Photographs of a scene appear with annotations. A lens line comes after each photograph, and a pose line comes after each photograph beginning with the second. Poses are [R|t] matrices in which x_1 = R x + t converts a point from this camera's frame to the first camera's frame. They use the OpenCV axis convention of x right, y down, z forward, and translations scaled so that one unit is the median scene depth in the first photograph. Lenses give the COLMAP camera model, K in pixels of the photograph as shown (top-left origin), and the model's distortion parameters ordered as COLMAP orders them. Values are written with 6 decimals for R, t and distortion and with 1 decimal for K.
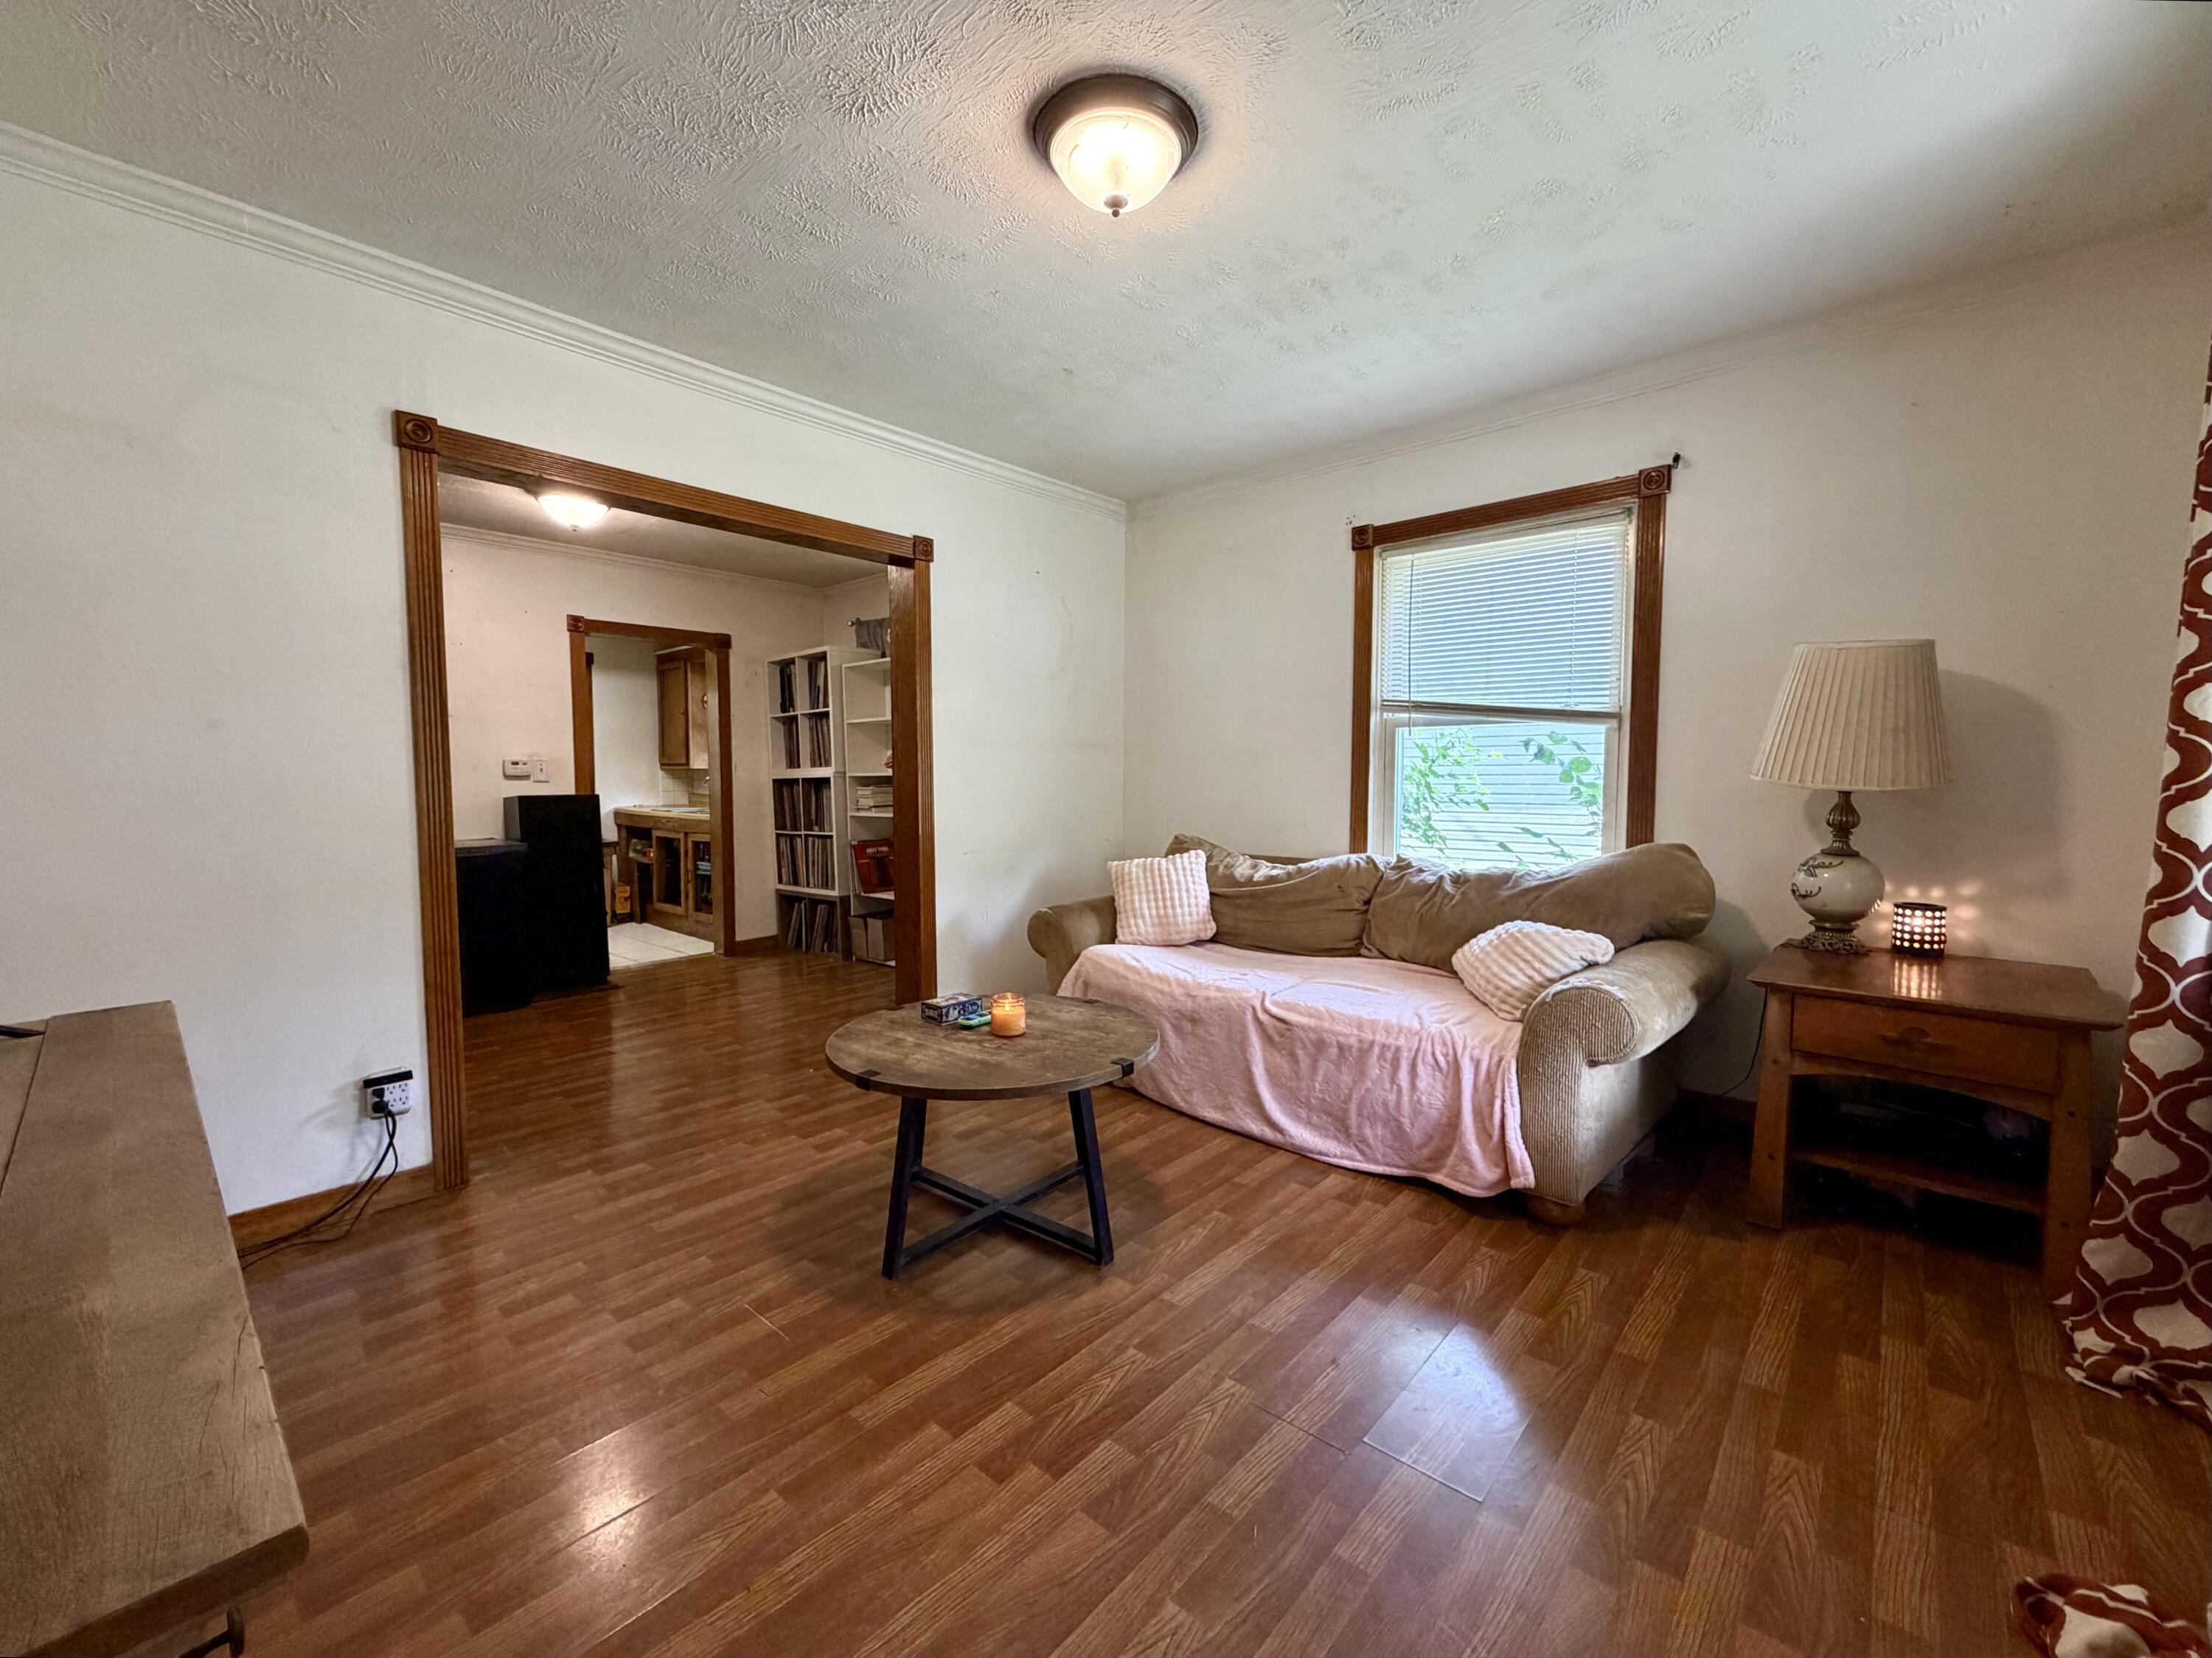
lens RADIAL K [[901.9, 0, 1106.0], [0, 901.9, 829.0], [0, 0, 1]] dist [-0.001440, -0.000041]
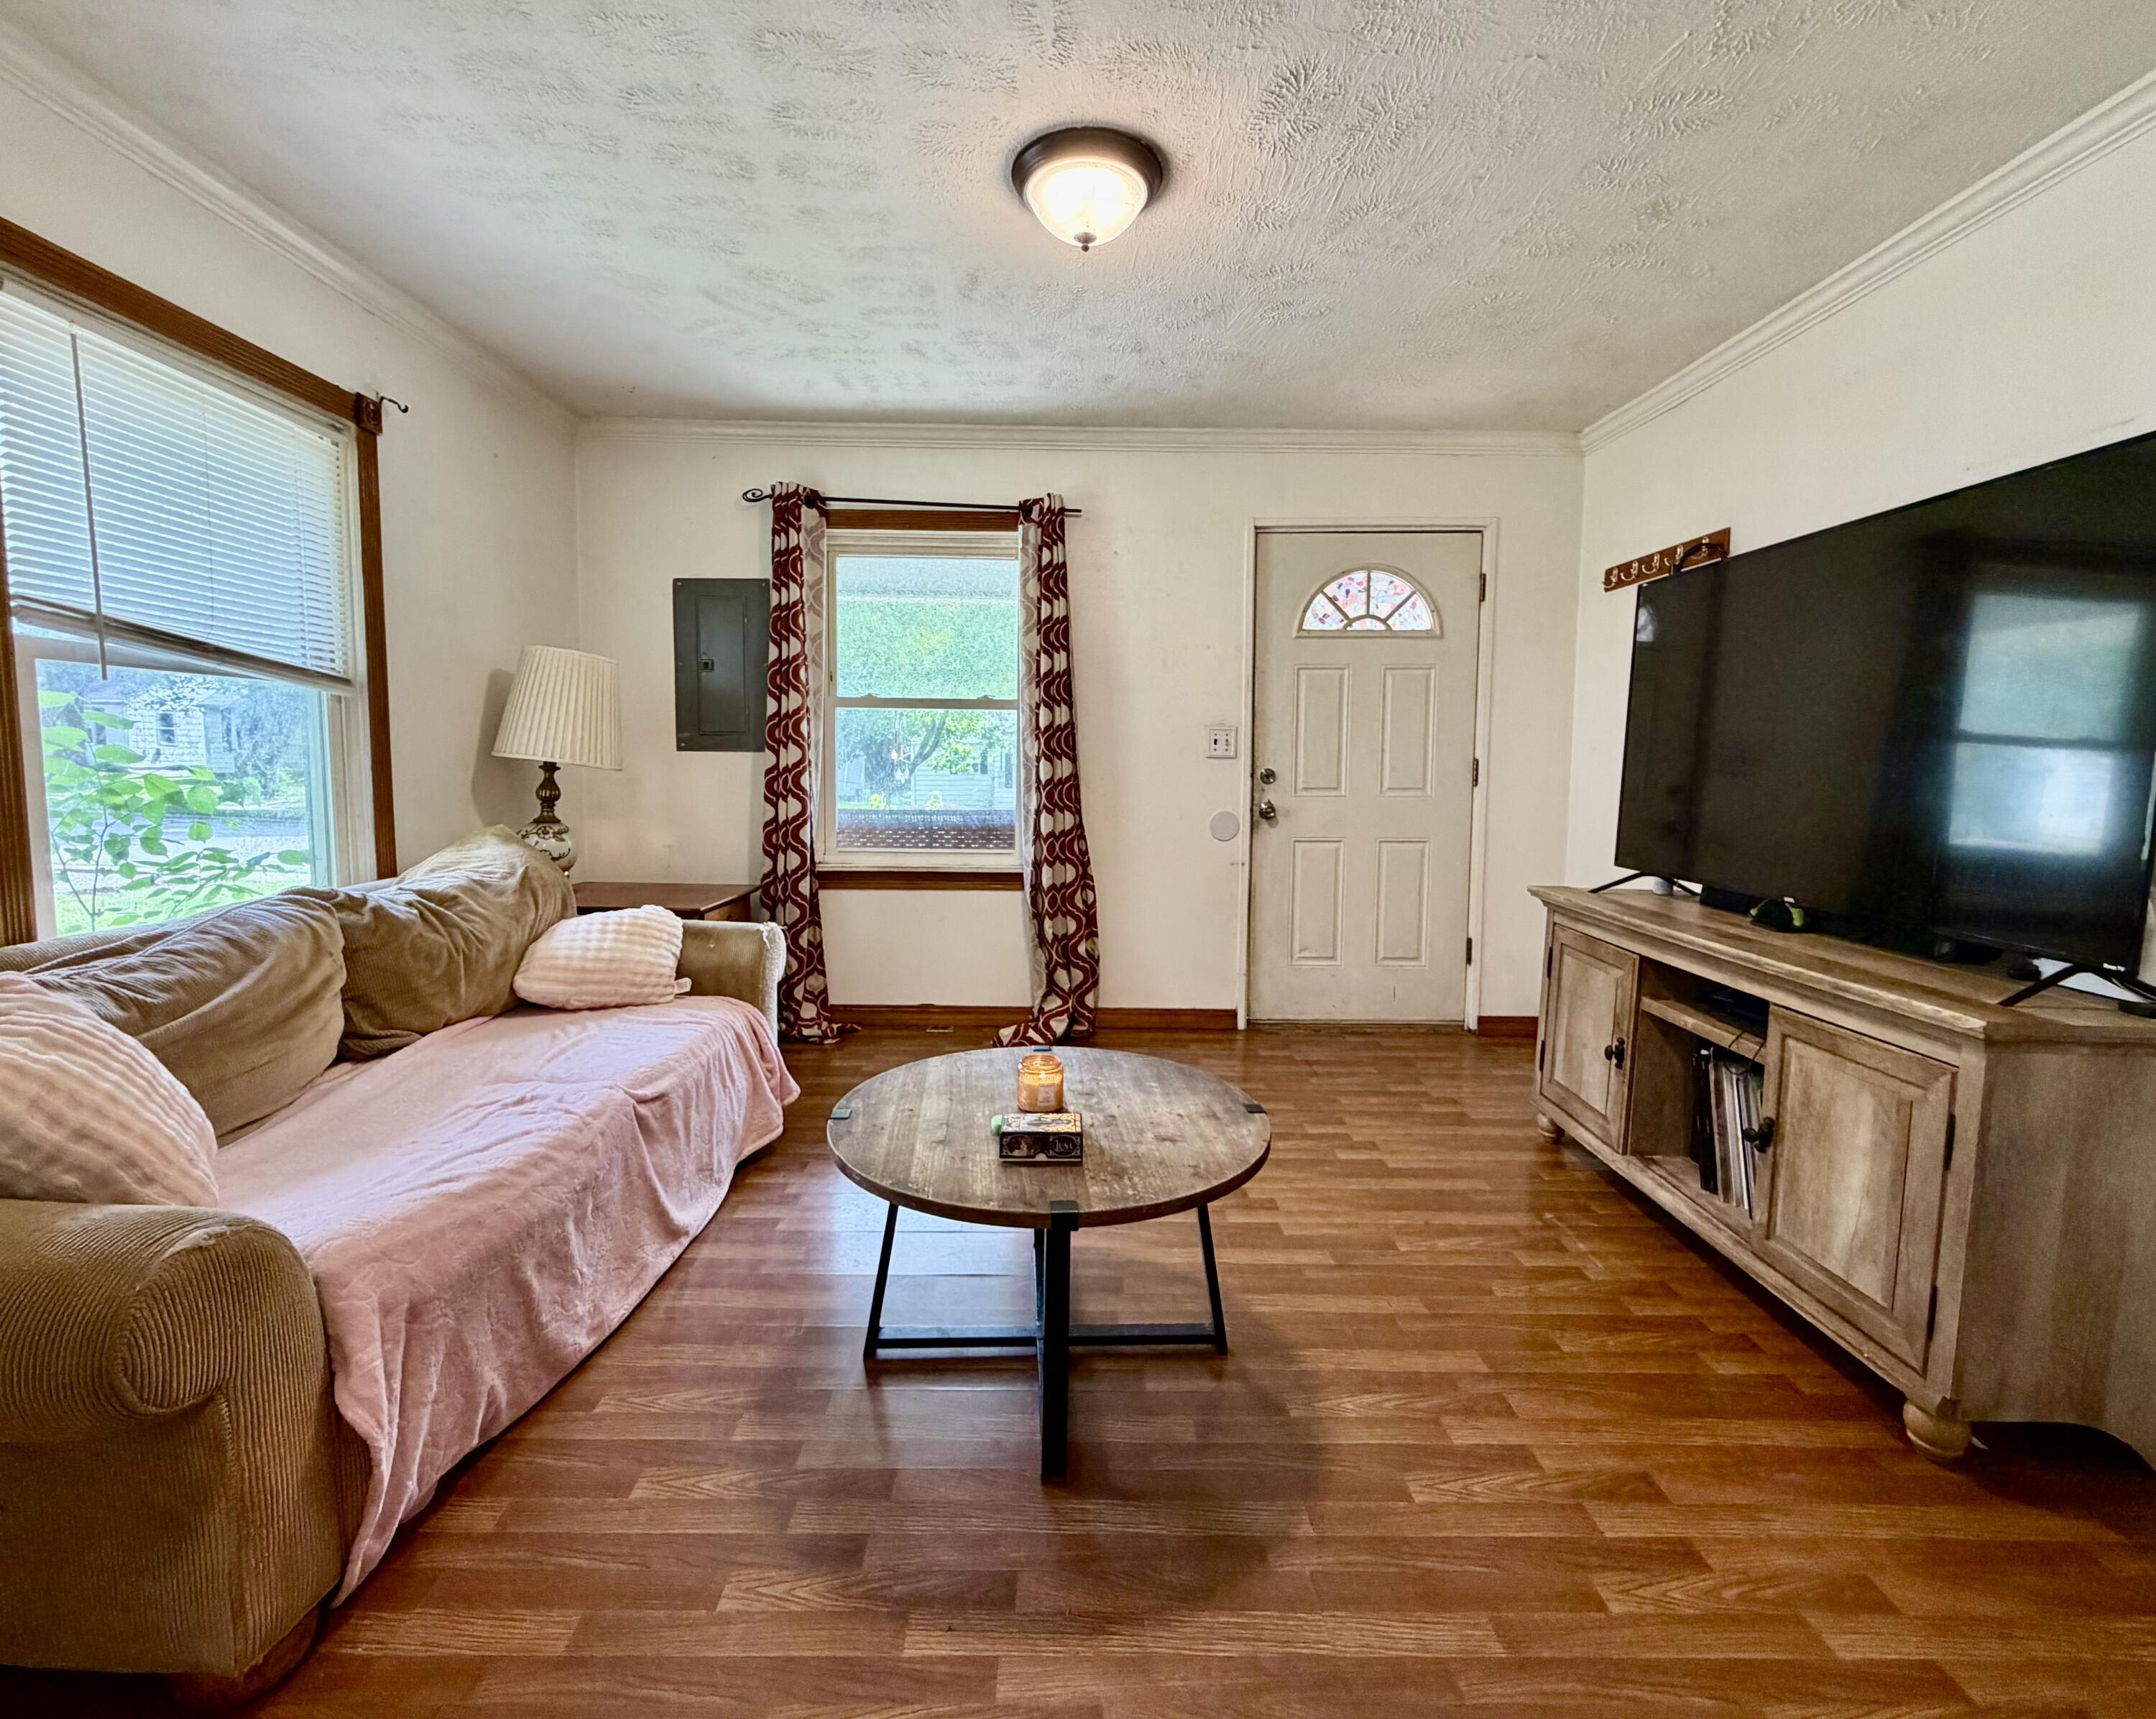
lens RADIAL K [[992.0, 0, 1074.2], [0, 992.0, 849.3], [0, 0, 1]] dist [-0.020293, -0.000018]
pose [[-0.663789, -0.072109, 0.744435, -0.535585], [0.038805, 0.990680, 0.130563, -0.066184], [-0.746912, 0.115554, -0.654805, 1.098882]]
